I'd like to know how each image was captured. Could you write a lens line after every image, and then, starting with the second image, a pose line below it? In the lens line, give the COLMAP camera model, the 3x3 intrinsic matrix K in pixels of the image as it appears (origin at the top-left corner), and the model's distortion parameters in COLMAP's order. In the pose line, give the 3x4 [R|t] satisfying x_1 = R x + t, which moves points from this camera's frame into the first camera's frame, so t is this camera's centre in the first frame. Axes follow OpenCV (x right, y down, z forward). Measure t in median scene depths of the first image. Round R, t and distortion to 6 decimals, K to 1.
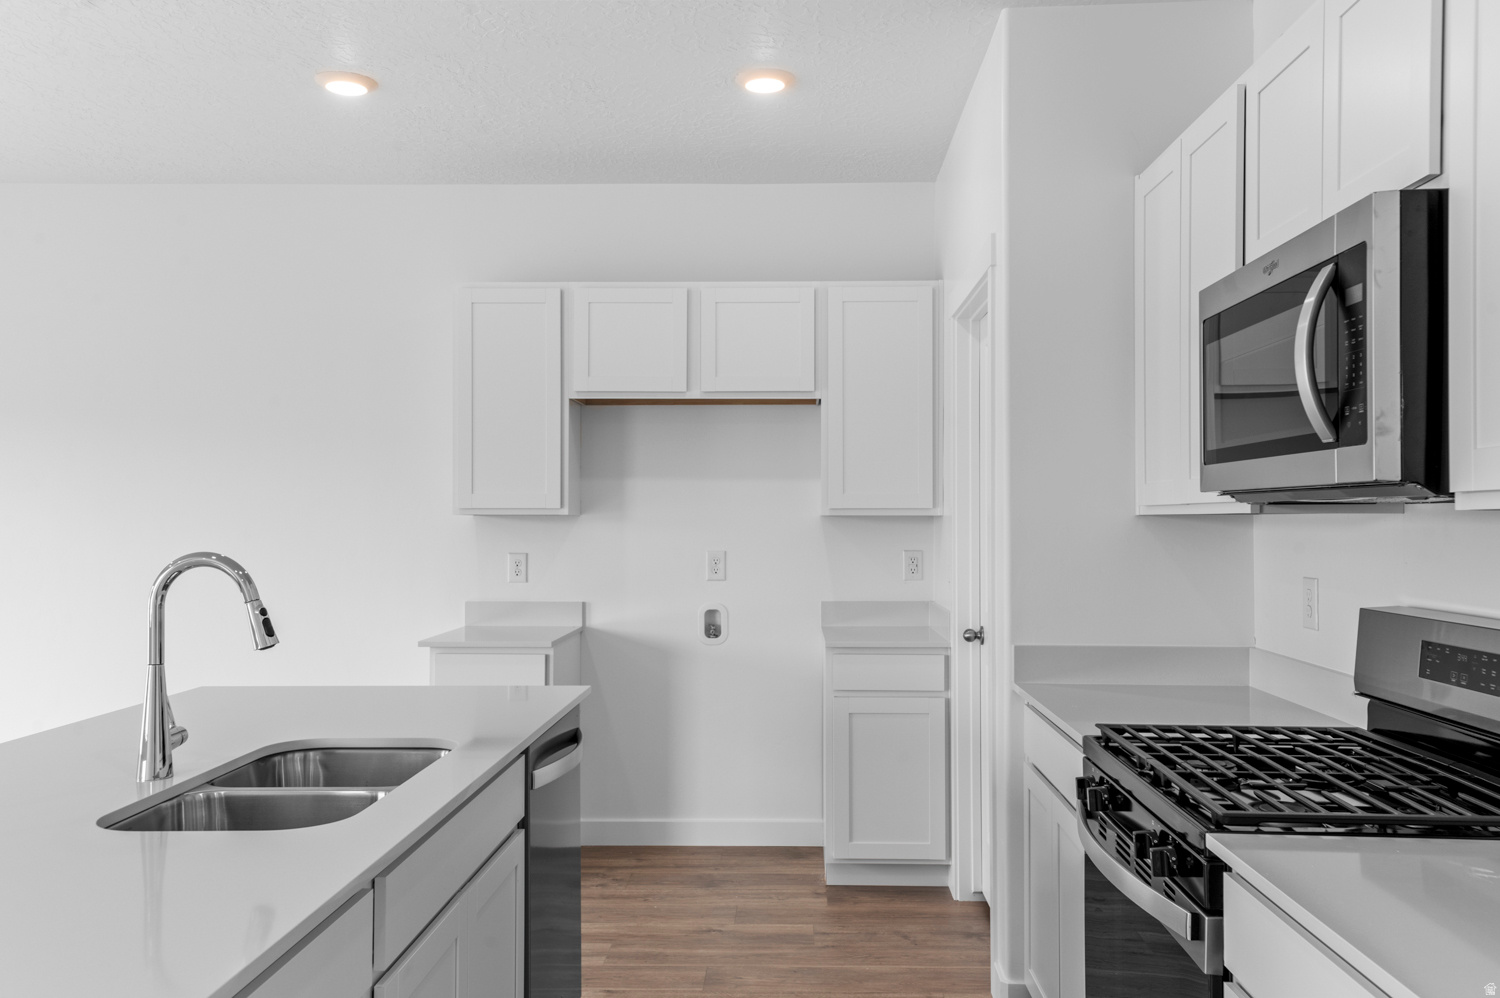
lens RADIAL K [[1232.2, 0, 764.9], [0, 1232.2, 523.1], [0, 0, 1]] dist [0.069625, -0.002095]
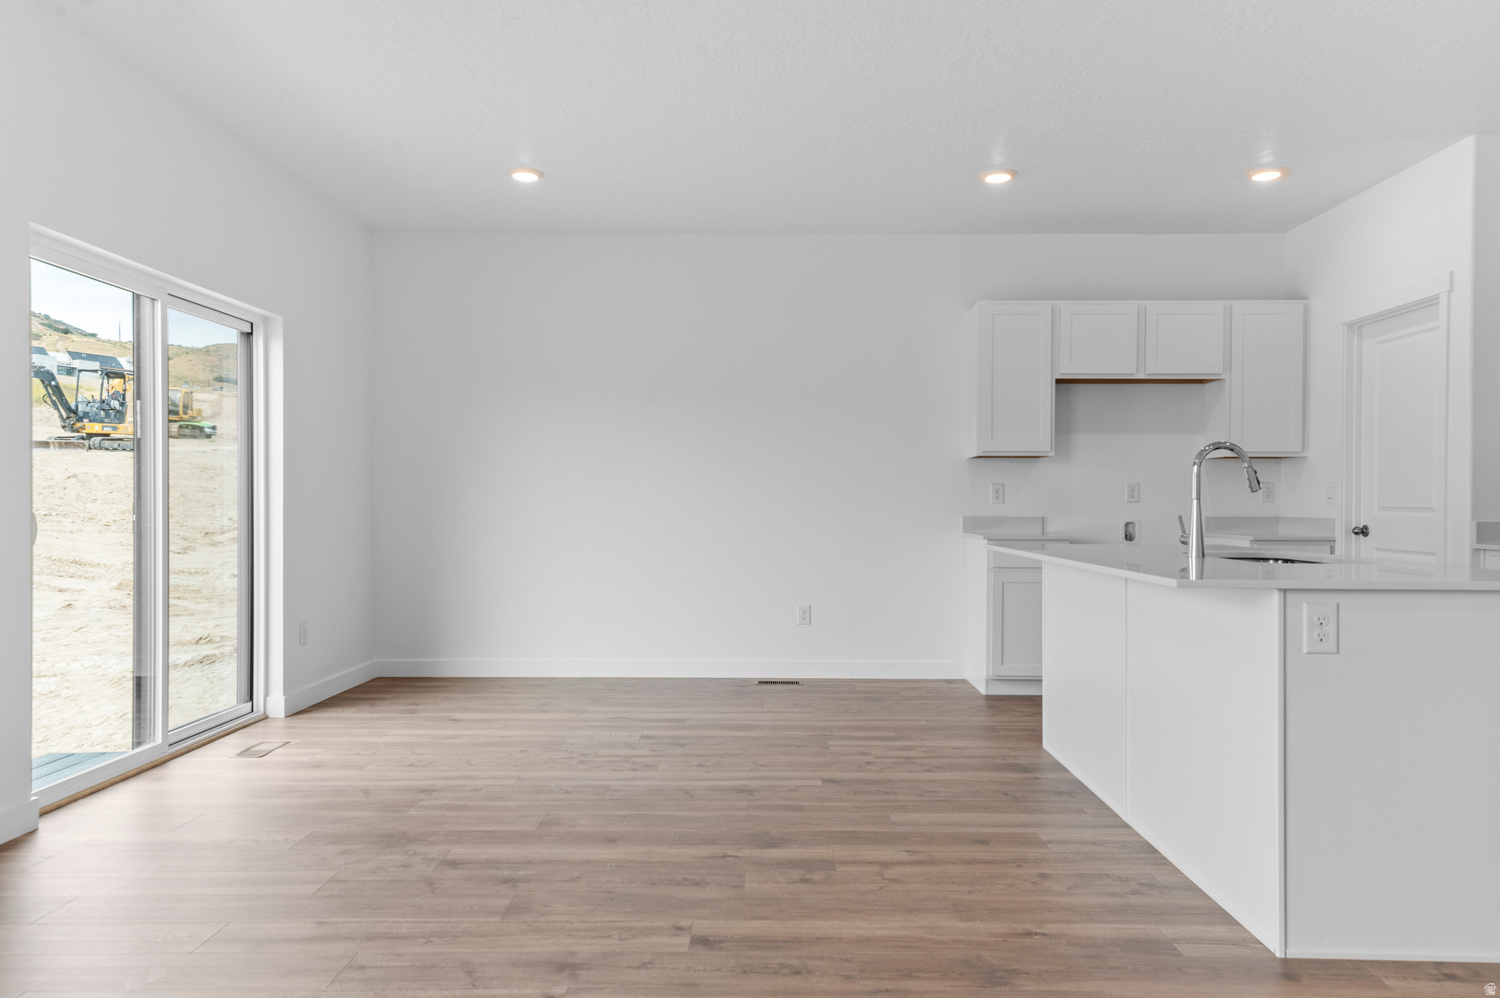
lens RADIAL K [[1087.0, 0, 769.5], [0, 1087.0, 507.5], [0, 0, 1]] dist [0.062228, 0.005284]
pose [[0.999375, 0.003297, 0.035202, -0.555944], [-0.003231, 0.999993, -0.001924, 0.060464], [-0.035208, 0.001809, 0.999378, -0.318746]]
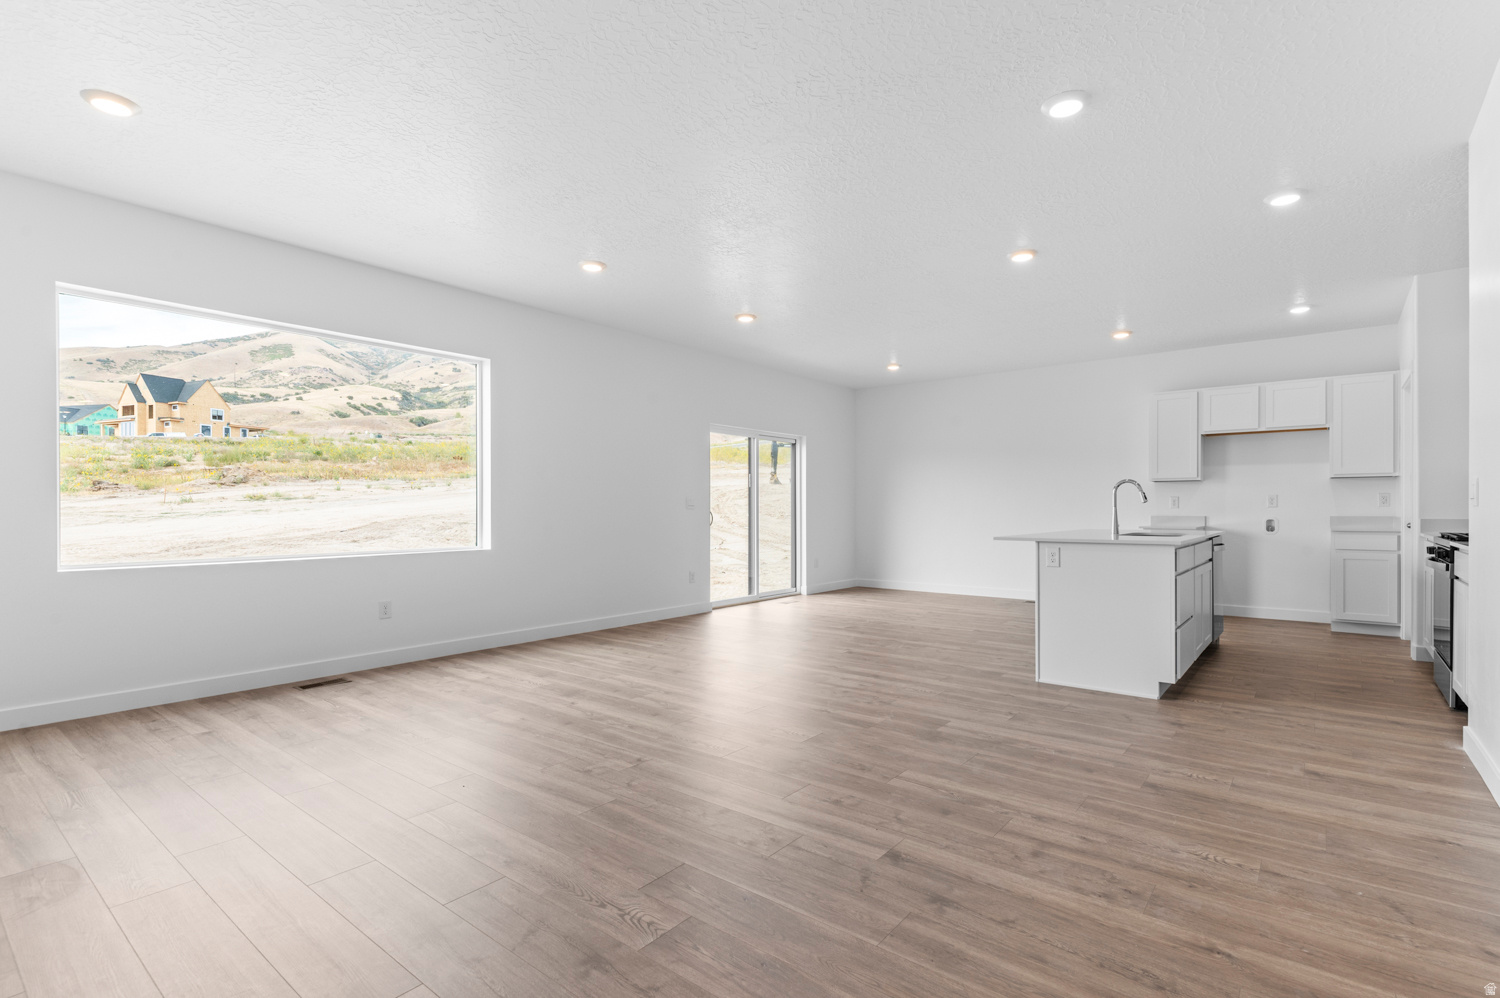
lens RADIAL K [[722.2, 0, 742.8], [0, 722.2, 512.7], [0, 0, 1]] dist [0.007049, -0.000538]
pose [[0.795145, 0.001618, -0.606417, -0.004145], [-0.001743, 0.999998, 0.000381, 0.062201], [0.606417, 0.000754, 0.795146, -0.765574]]
